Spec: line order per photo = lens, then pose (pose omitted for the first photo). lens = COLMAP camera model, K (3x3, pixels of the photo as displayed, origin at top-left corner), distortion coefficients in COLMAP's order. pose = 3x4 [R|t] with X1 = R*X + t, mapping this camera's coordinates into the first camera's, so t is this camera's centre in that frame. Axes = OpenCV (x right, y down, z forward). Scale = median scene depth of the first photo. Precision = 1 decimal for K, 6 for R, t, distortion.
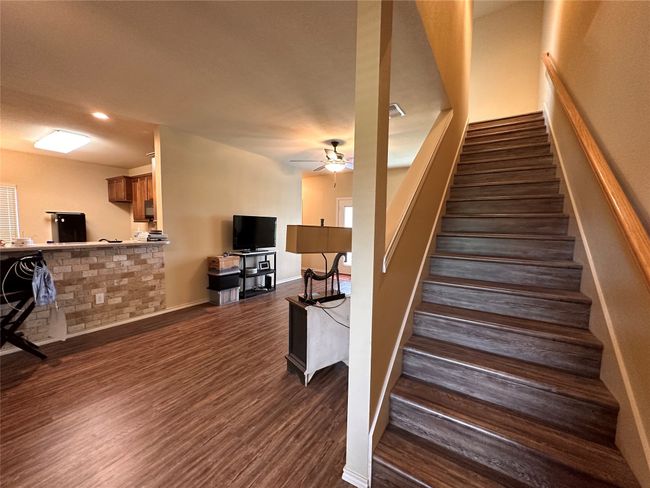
lens RADIAL K [[262.1, 0, 326.7], [0, 262.1, 241.9], [0, 0, 1]] dist [0.001294, 0.000588]
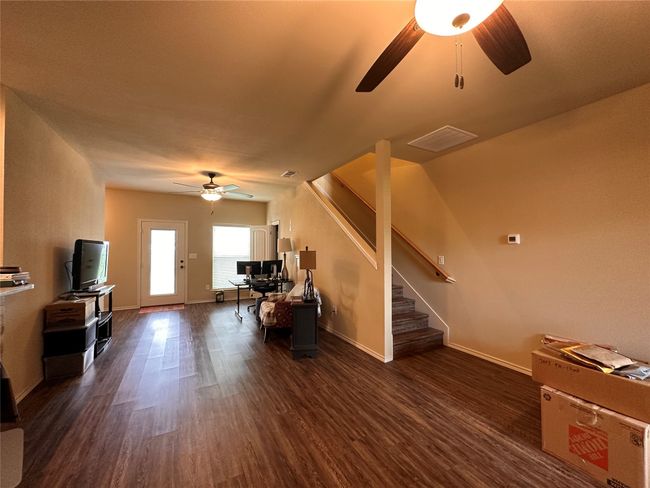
lens RADIAL K [[262.1, 0, 326.7], [0, 262.1, 241.9], [0, 0, 1]] dist [0.001294, 0.000588]
pose [[0.461743, 0.002206, 0.887011, -1.124920], [0.072263, 0.996579, -0.040096, -0.037453], [-0.884065, 0.082612, 0.460004, 0.169152]]
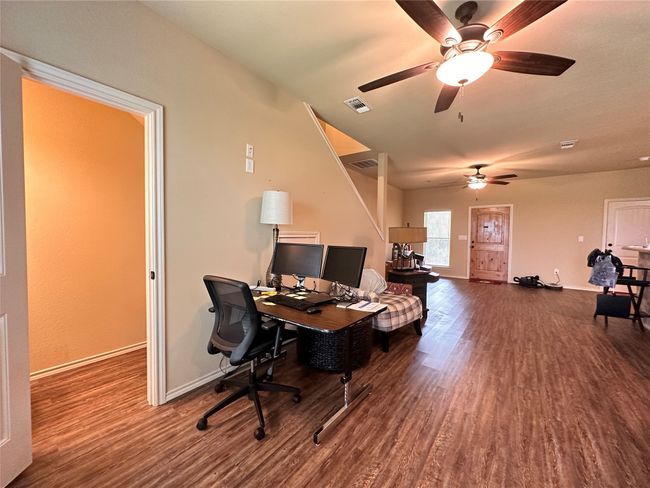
lens RADIAL K [[262.1, 0, 326.7], [0, 262.1, 241.9], [0, 0, 1]] dist [0.001294, 0.000588]
pose [[-0.997918, -0.027256, 0.058461, 0.308130], [-0.021207, 0.994589, 0.101701, -0.100557], [-0.060917, 0.100250, -0.993096, 2.077509]]
